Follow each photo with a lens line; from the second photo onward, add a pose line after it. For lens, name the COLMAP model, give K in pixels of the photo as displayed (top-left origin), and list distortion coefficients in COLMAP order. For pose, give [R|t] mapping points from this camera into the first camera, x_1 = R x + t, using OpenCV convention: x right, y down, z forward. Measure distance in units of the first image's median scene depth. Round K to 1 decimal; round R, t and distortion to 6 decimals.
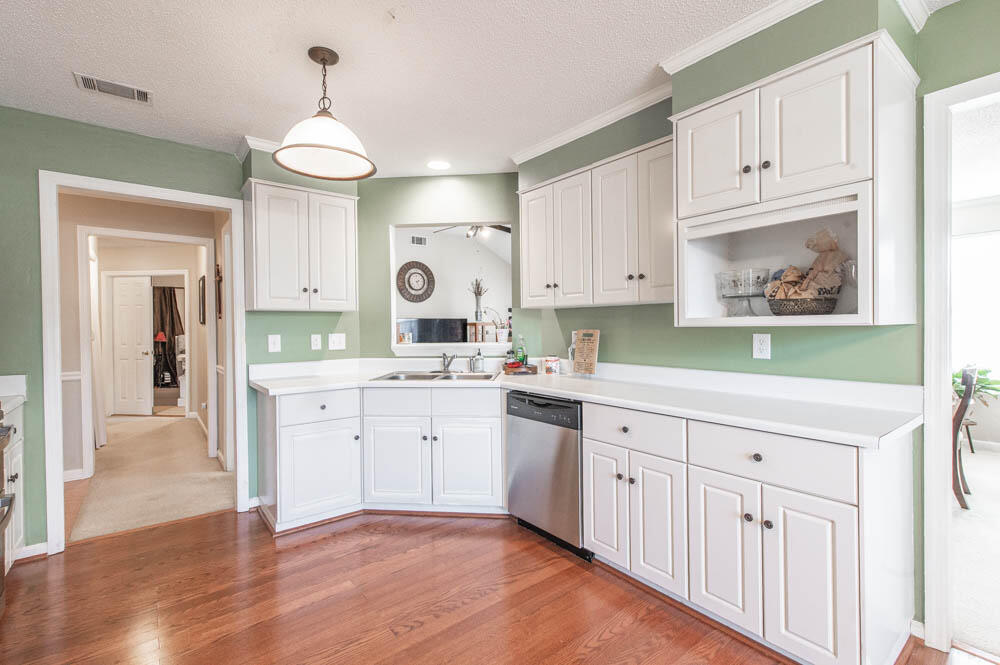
lens RADIAL K [[450.4, 0, 498.4], [0, 450.4, 329.2], [0, 0, 1]] dist [0.011997, -0.000337]
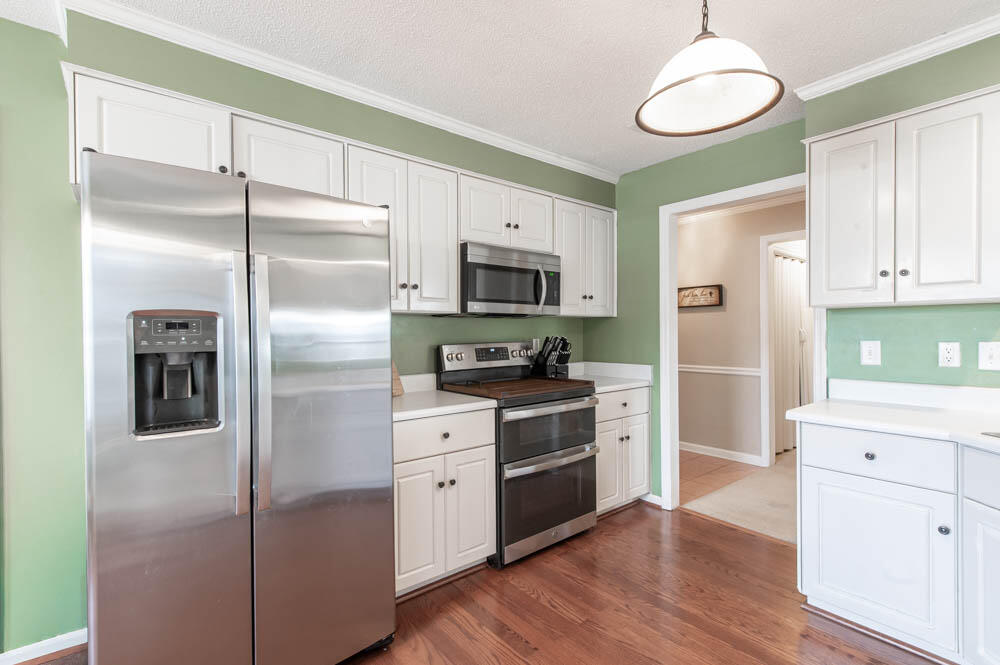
lens RADIAL K [[450.4, 0, 494.8], [0, 450.4, 334.7], [0, 0, 1]] dist [0.011997, -0.000337]
pose [[0.033143, 0.012725, -0.999370, 0.216500], [-0.011702, 0.999855, 0.012343, 0.001251], [0.999382, 0.011285, 0.033287, 0.417659]]
